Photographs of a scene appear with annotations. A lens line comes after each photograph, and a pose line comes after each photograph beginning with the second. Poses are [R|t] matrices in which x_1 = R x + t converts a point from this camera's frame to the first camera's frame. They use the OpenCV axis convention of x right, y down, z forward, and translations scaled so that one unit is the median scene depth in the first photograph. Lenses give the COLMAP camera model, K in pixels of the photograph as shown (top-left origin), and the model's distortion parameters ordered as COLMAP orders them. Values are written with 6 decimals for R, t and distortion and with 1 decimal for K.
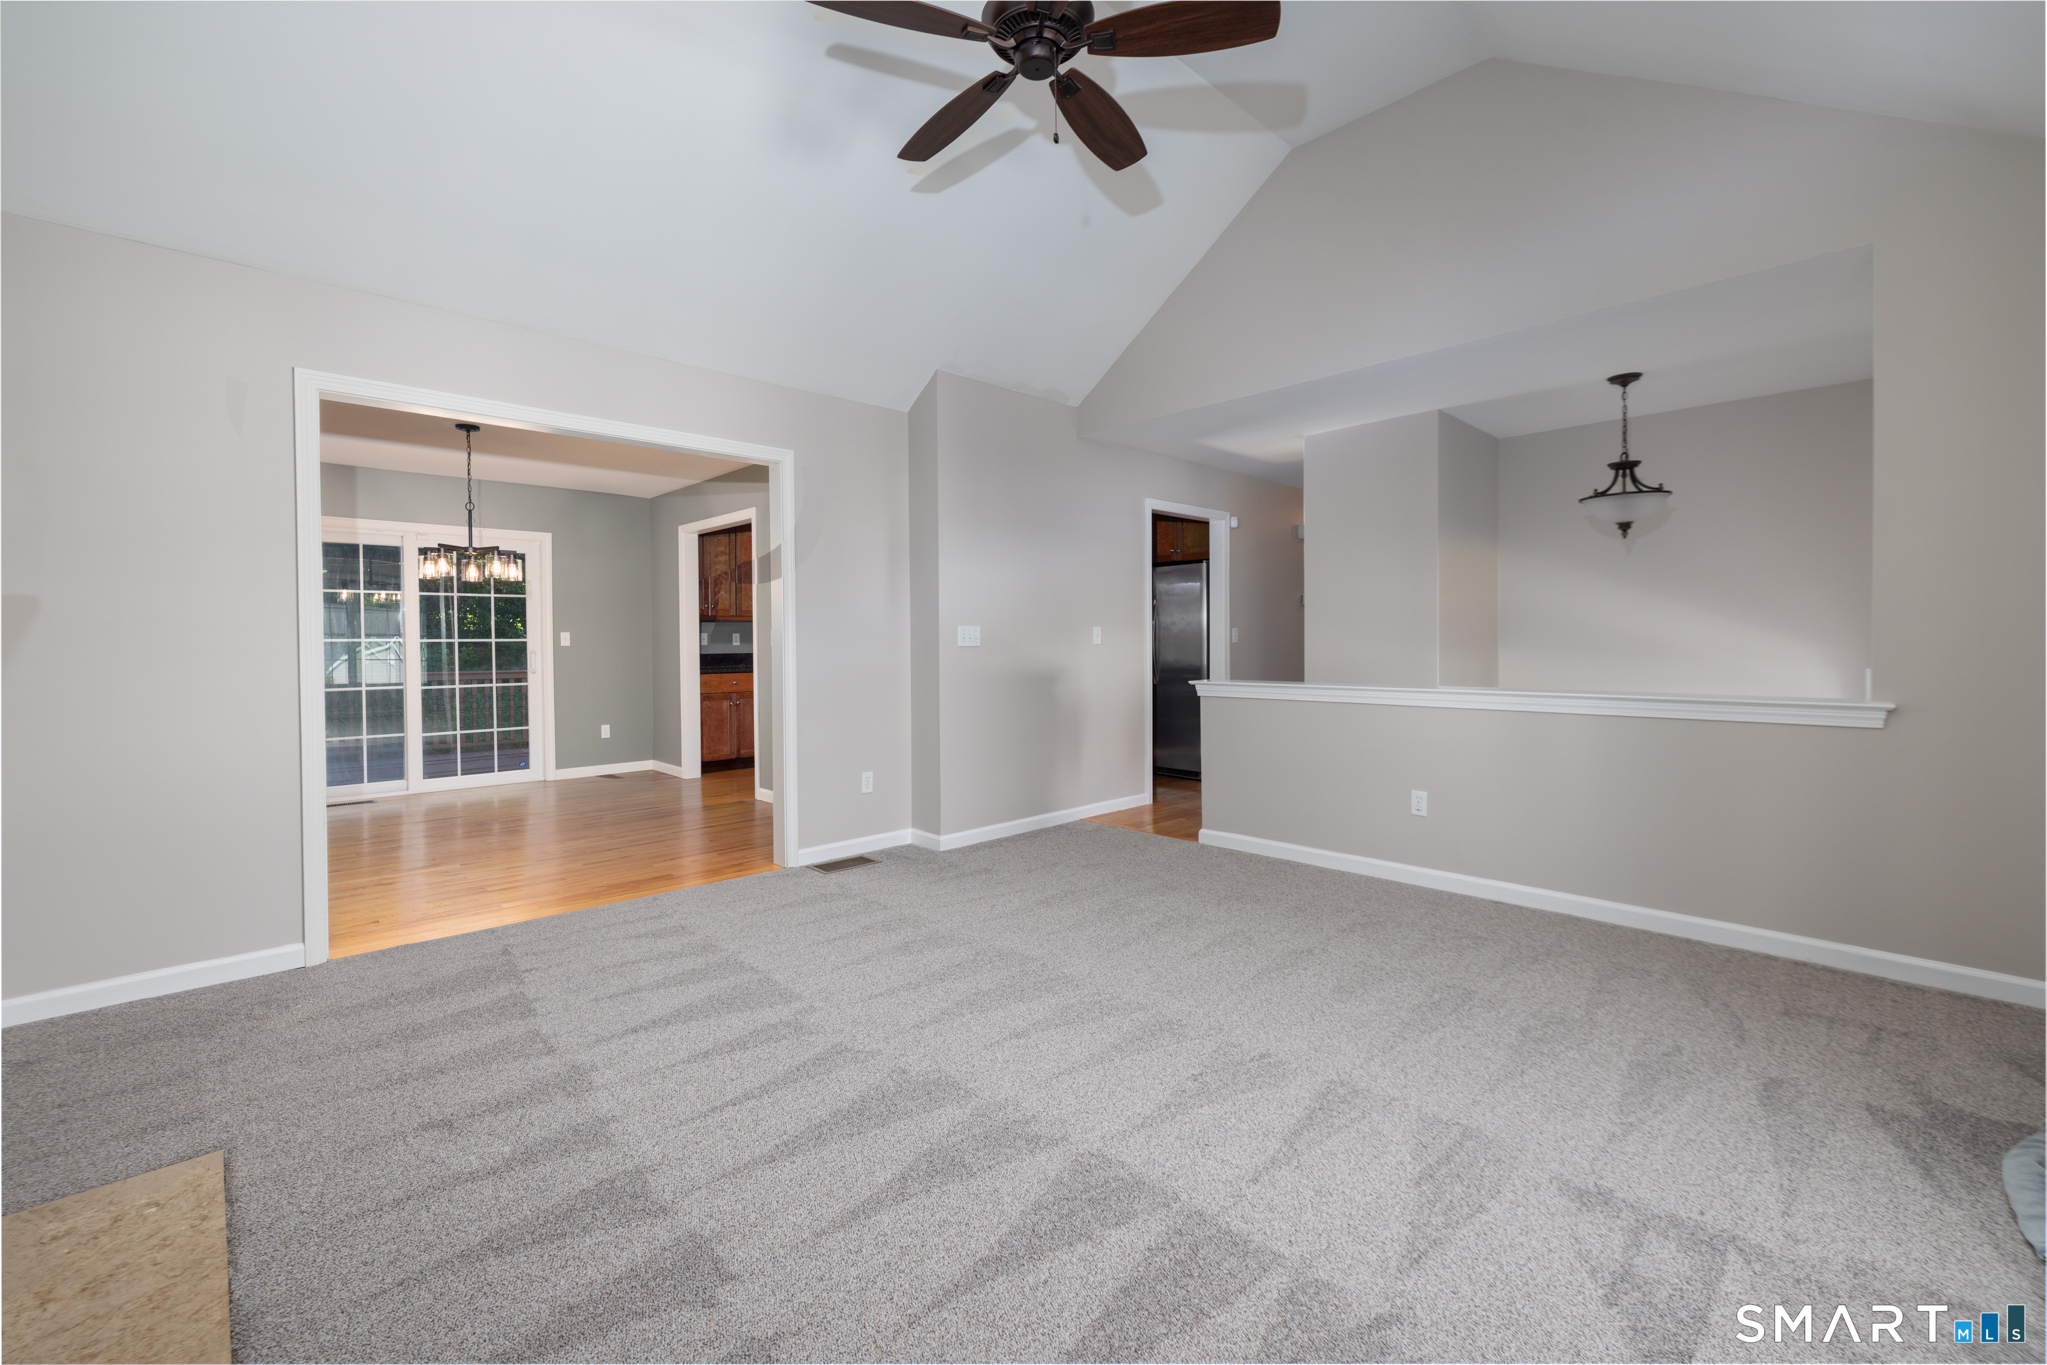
lens RADIAL K [[862.9, 0, 974.3], [0, 862.9, 645.7], [0, 0, 1]] dist [-0.000713, 0.000020]
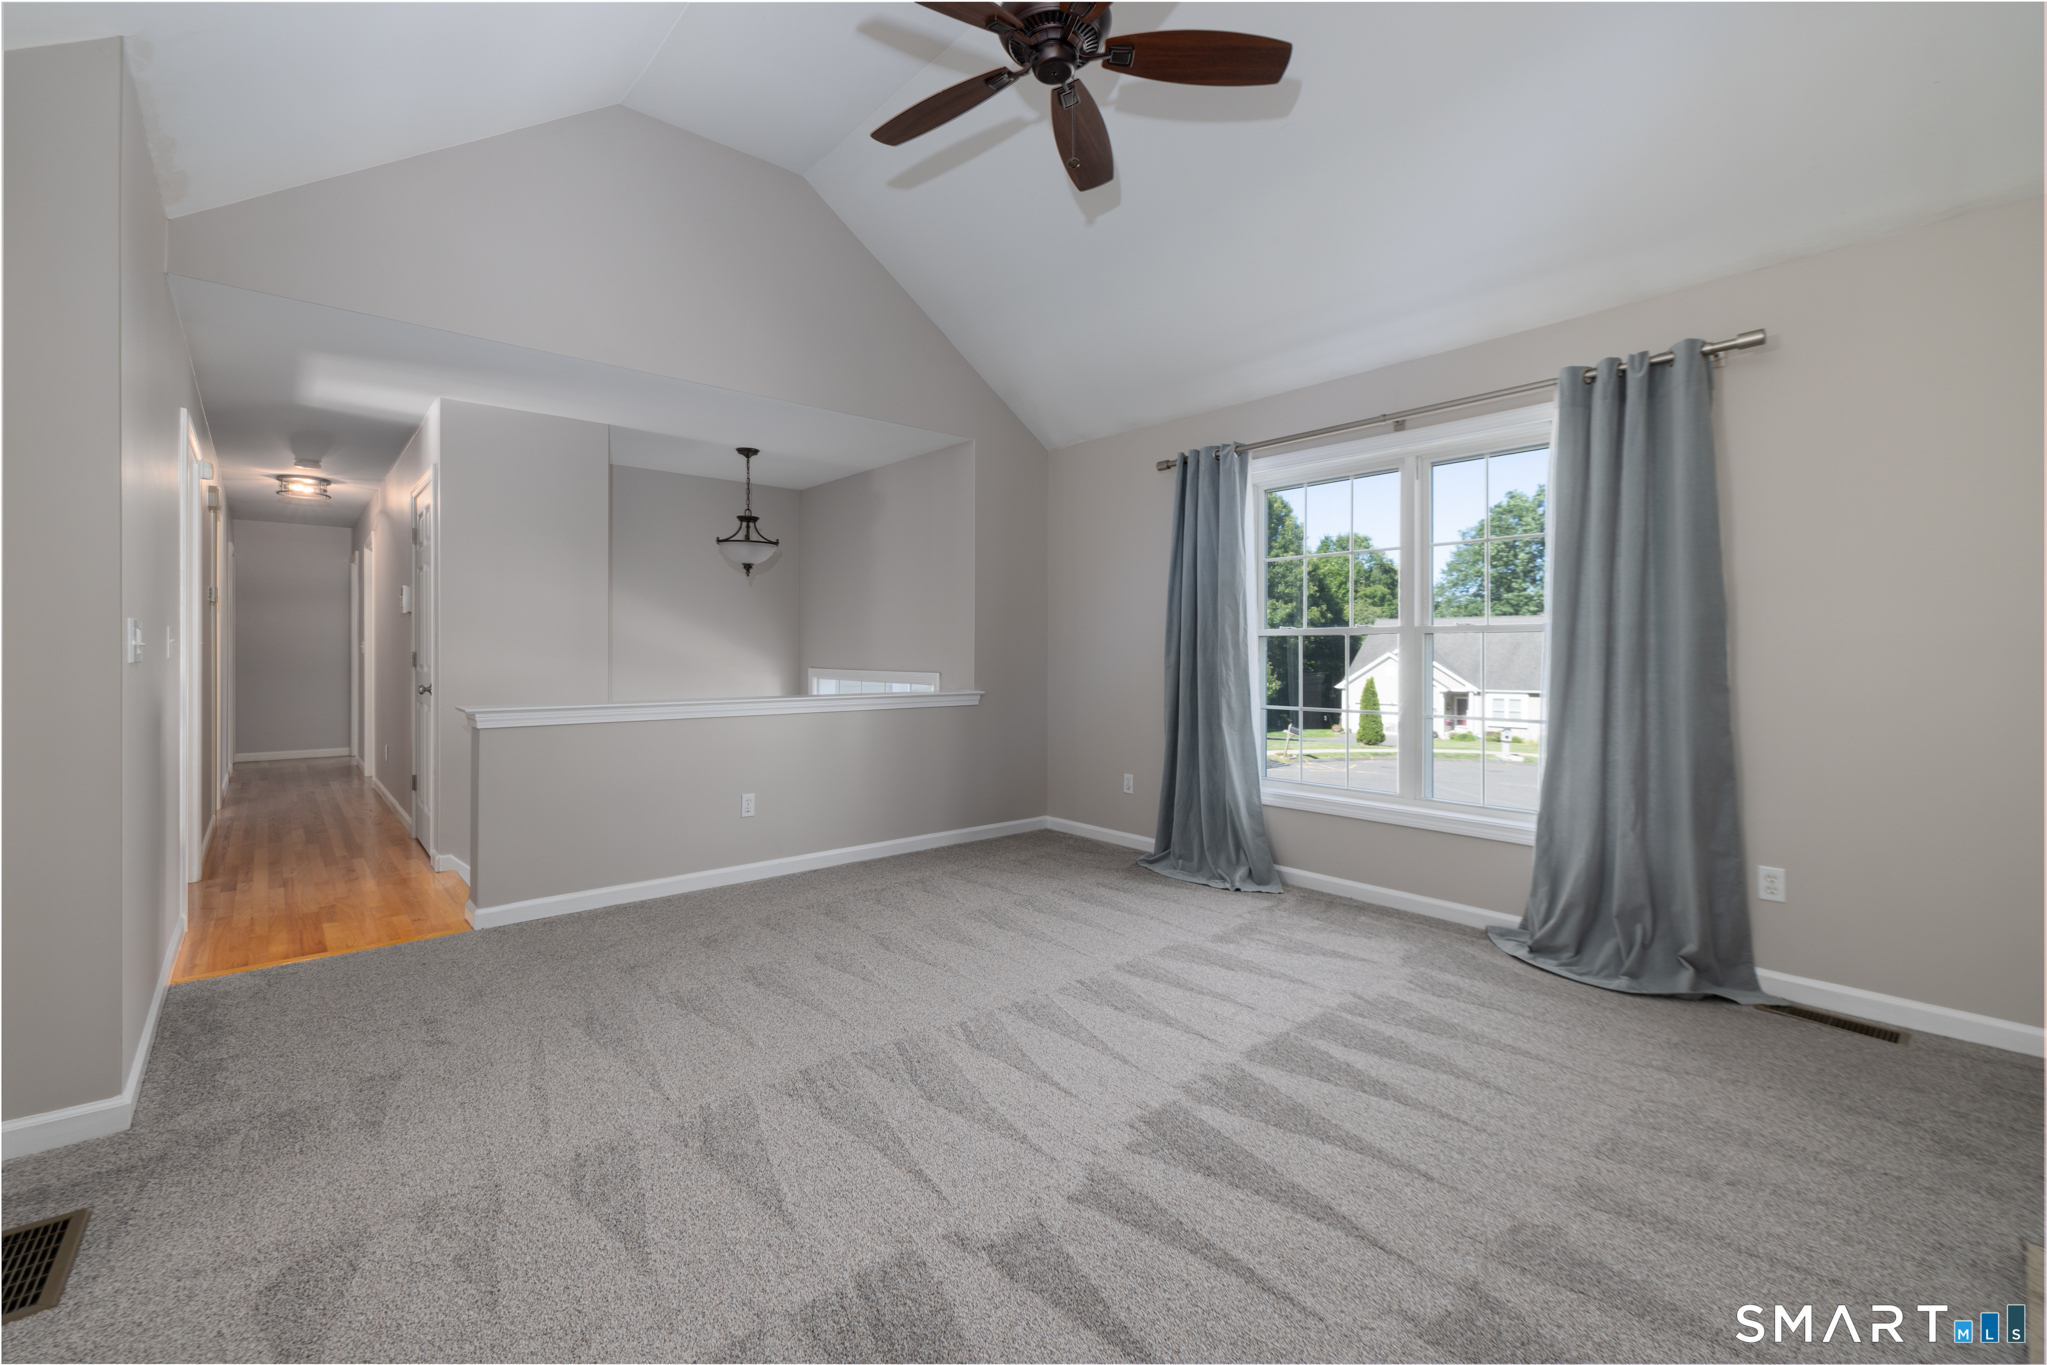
lens RADIAL K [[860.0, 0, 1009.5], [0, 860.0, 653.9], [0, 0, 1]] dist [-0.001431, -0.000078]
pose [[0.015970, 0.005637, 0.999857, -0.831367], [0.000383, 0.999984, -0.005644, -0.003392], [-0.999872, 0.000473, 0.015967, 0.959382]]
